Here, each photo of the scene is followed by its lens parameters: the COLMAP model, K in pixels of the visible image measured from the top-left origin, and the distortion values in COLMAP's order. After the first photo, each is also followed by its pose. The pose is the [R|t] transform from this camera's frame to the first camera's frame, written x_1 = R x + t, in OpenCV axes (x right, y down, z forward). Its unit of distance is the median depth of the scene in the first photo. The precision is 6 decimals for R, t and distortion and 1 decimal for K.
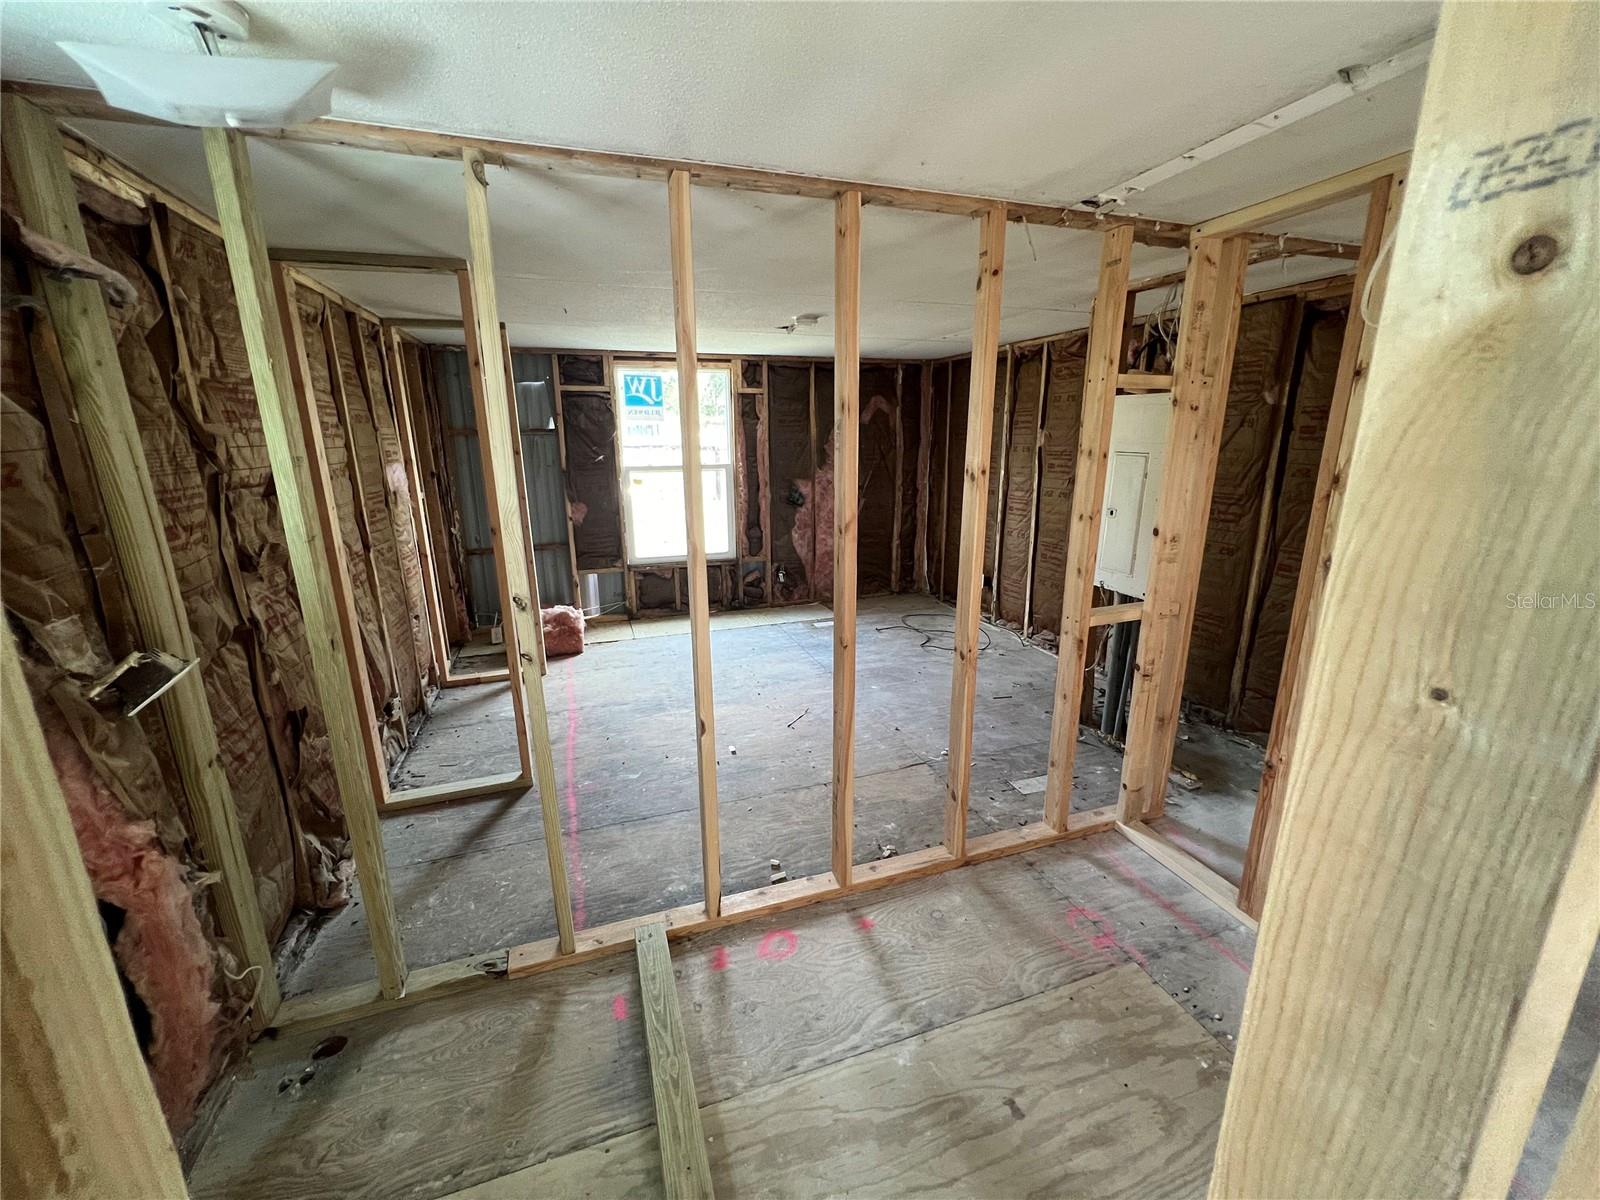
lens RADIAL K [[643.1, 0, 802.7], [0, 643.1, 595.2], [0, 0, 1]] dist [-0.001815, 0.000645]
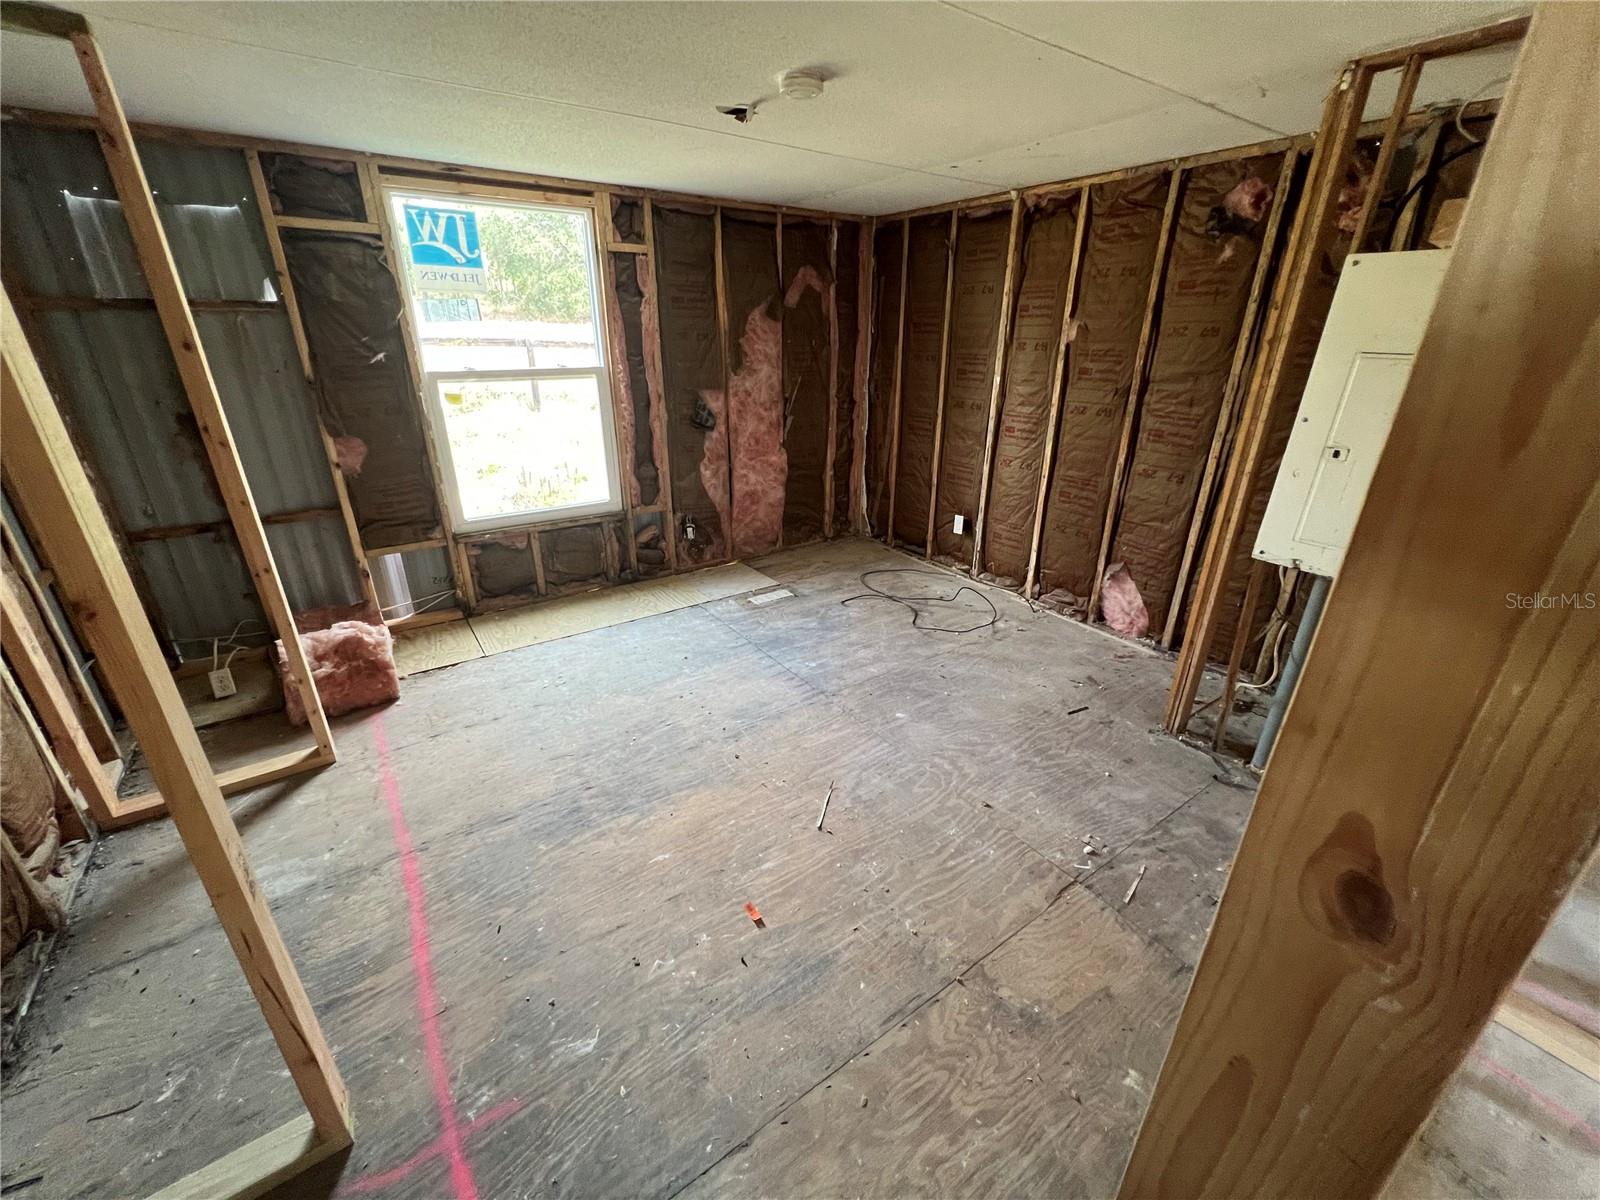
lens RADIAL K [[643.1, 0, 802.7], [0, 643.1, 595.2], [0, 0, 1]] dist [-0.001815, 0.000645]
pose [[0.961560, -0.092228, 0.258642, -0.111667], [0.053597, 0.986829, 0.152629, -0.066439], [-0.269313, -0.132899, 0.953839, 0.301390]]
